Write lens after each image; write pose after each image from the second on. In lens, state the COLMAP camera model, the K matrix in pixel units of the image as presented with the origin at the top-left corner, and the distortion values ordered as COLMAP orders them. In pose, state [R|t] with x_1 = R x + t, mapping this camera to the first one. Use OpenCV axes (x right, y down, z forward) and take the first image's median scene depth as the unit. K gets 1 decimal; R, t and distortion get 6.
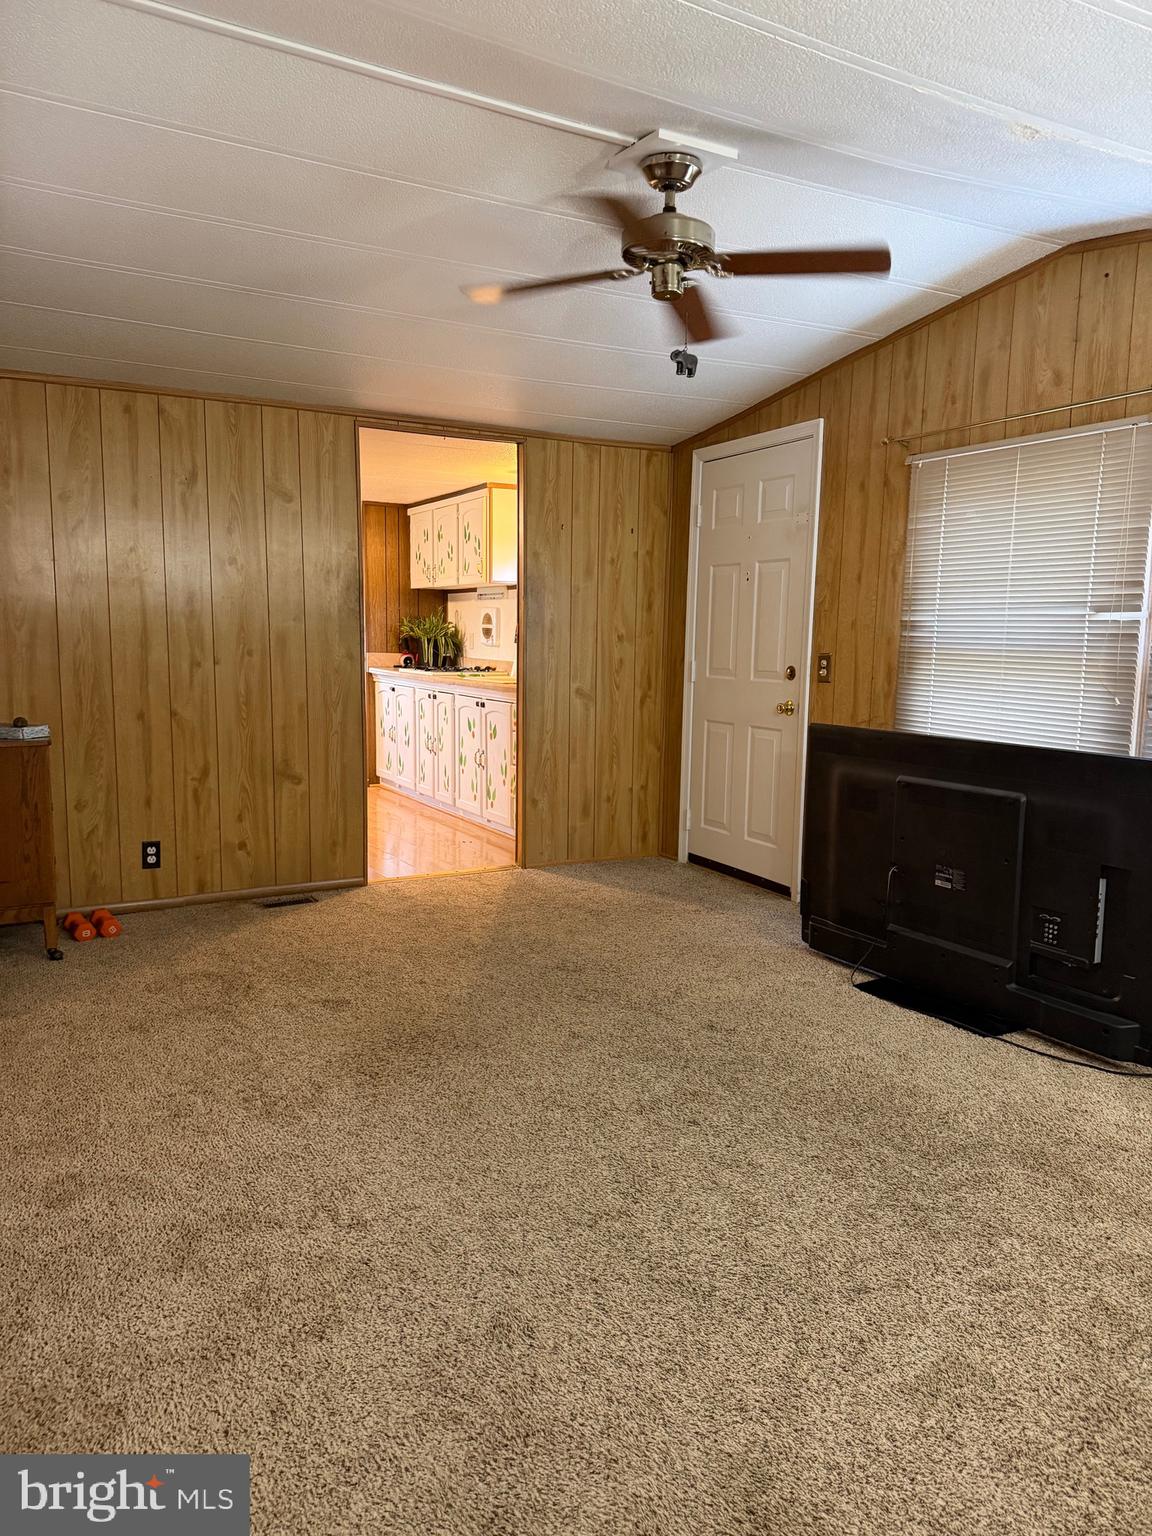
lens RADIAL K [[1094.0, 0, 572.8], [0, 1094.0, 772.9], [0, 0, 1]] dist [0.055210, -0.060536]
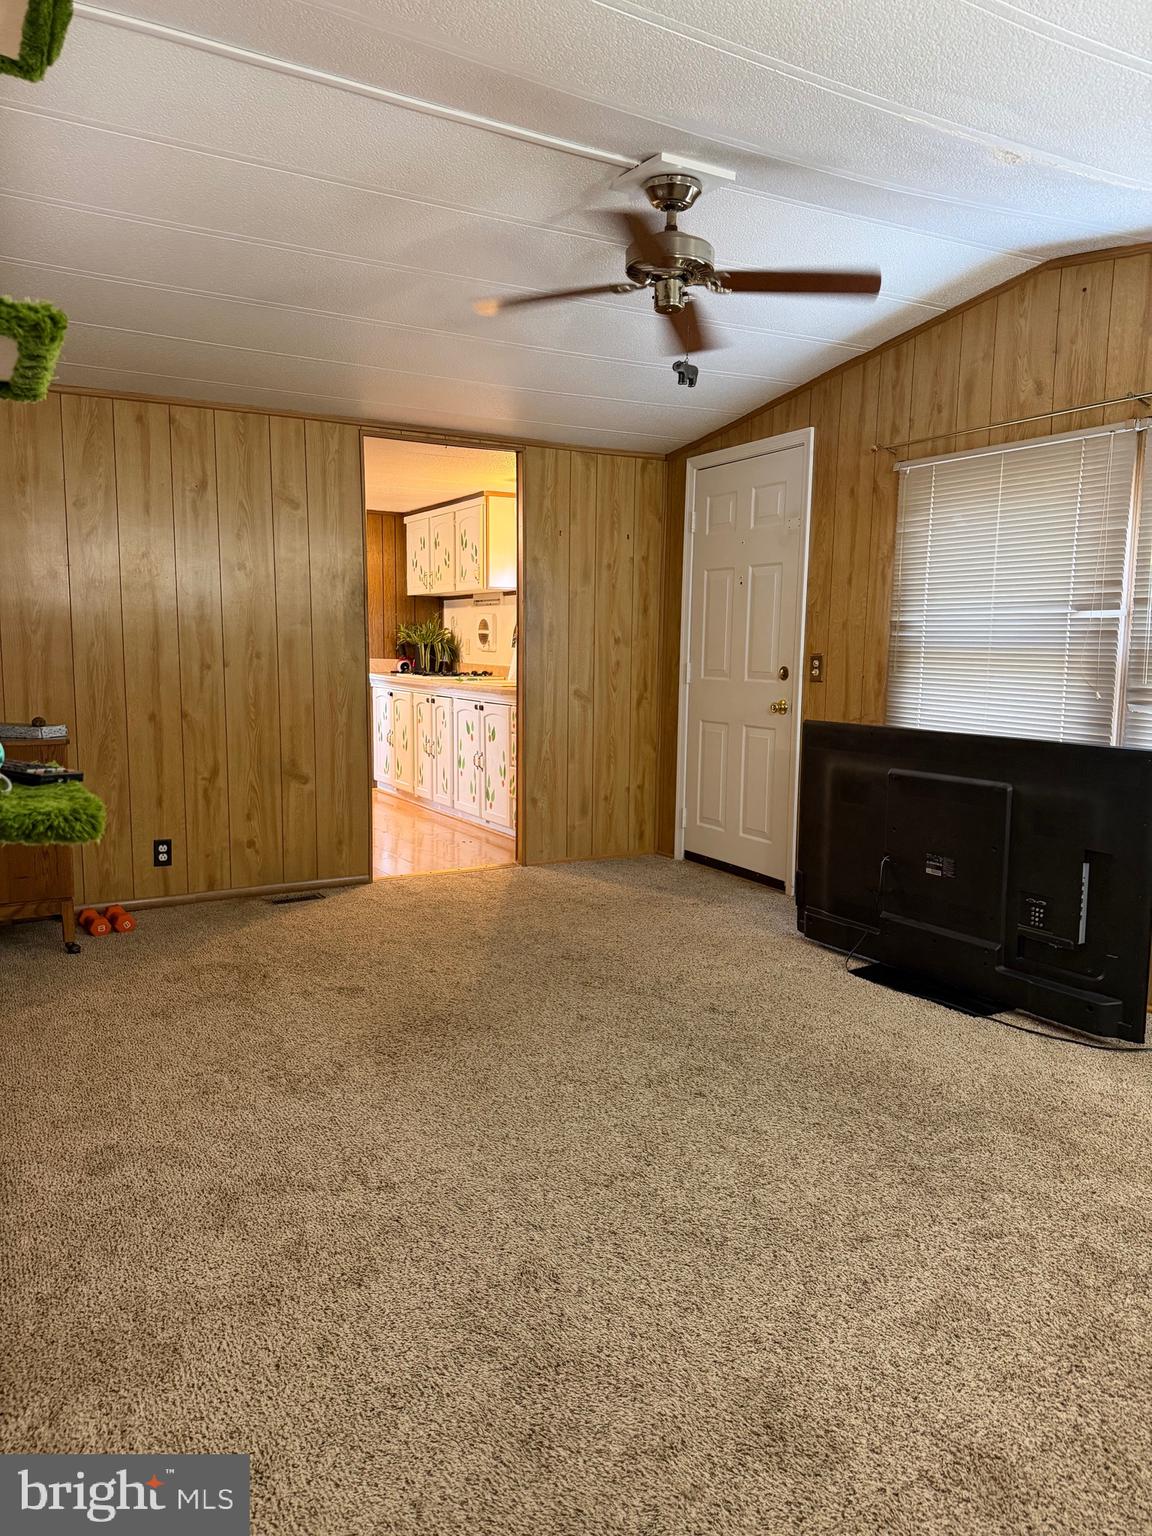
lens RADIAL K [[1094.0, 0, 572.8], [0, 1094.0, 772.9], [0, 0, 1]] dist [0.055210, -0.060536]
pose [[0.999917, -0.005138, 0.011814, -0.014333], [0.005245, 0.999945, -0.009050, 0.012584], [-0.011766, 0.009111, 0.999889, -0.032040]]
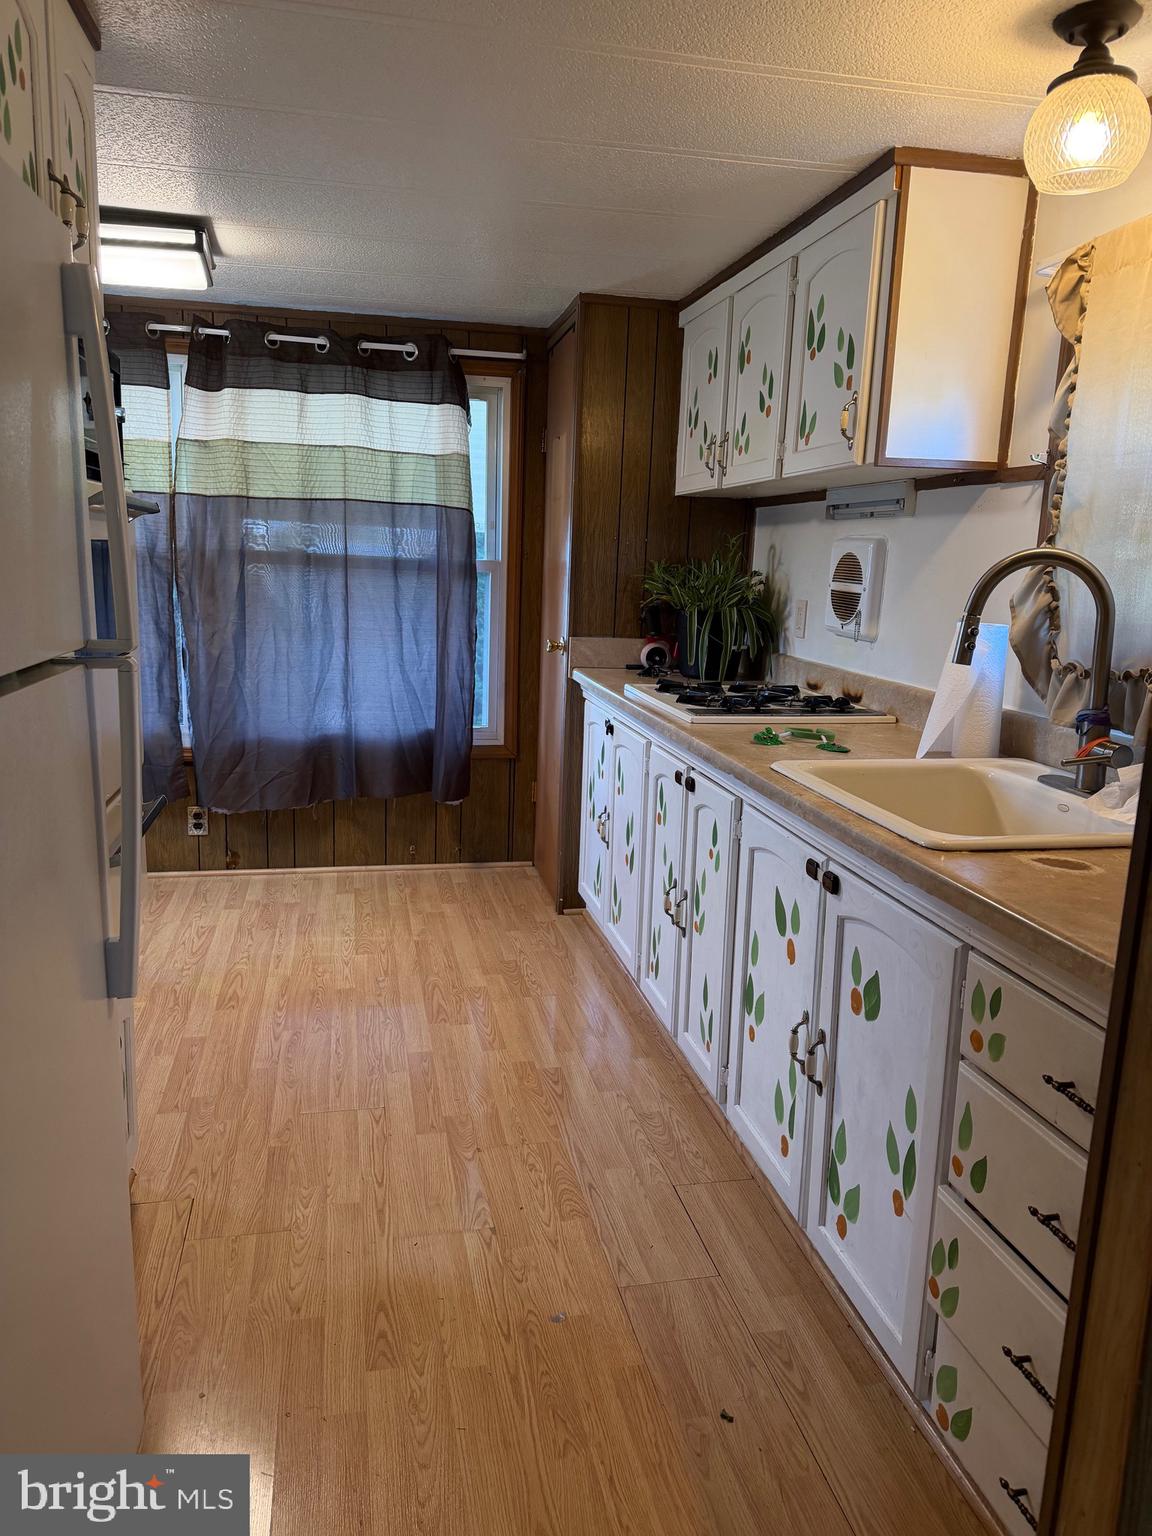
lens RADIAL K [[1075.3, 0, 577.4], [0, 1075.3, 785.9], [0, 0, 1]] dist [0.174145, -0.371893]
pose [[0.960034, 0.076802, -0.269138, -0.108914], [-0.057069, 0.995127, 0.080404, -0.160982], [0.274002, -0.061831, 0.959740, 1.075255]]
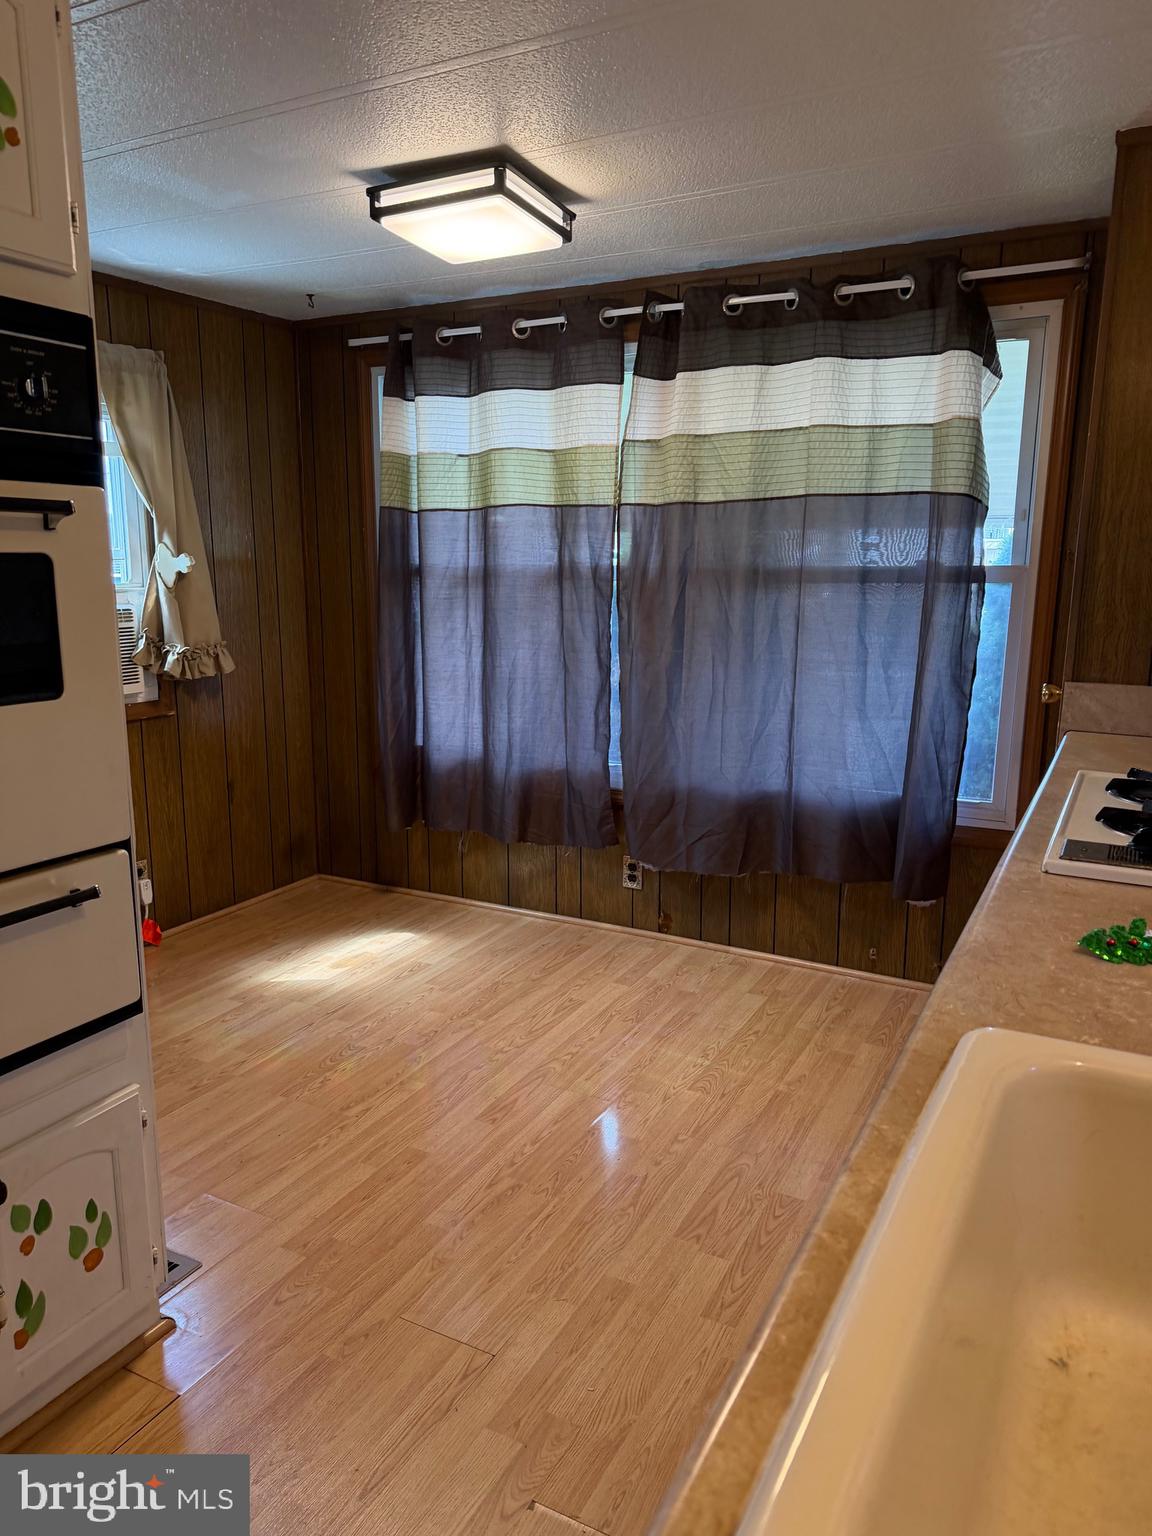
lens RADIAL K [[1060.1, 0, 579.1], [0, 1060.1, 779.1], [0, 0, 1]] dist [0.140869, -0.279914]
pose [[0.543871, 0.158176, -0.824127, -0.038138], [-0.102617, 0.987240, 0.121762, -0.201492], [0.832871, 0.018347, 0.553163, 1.397414]]
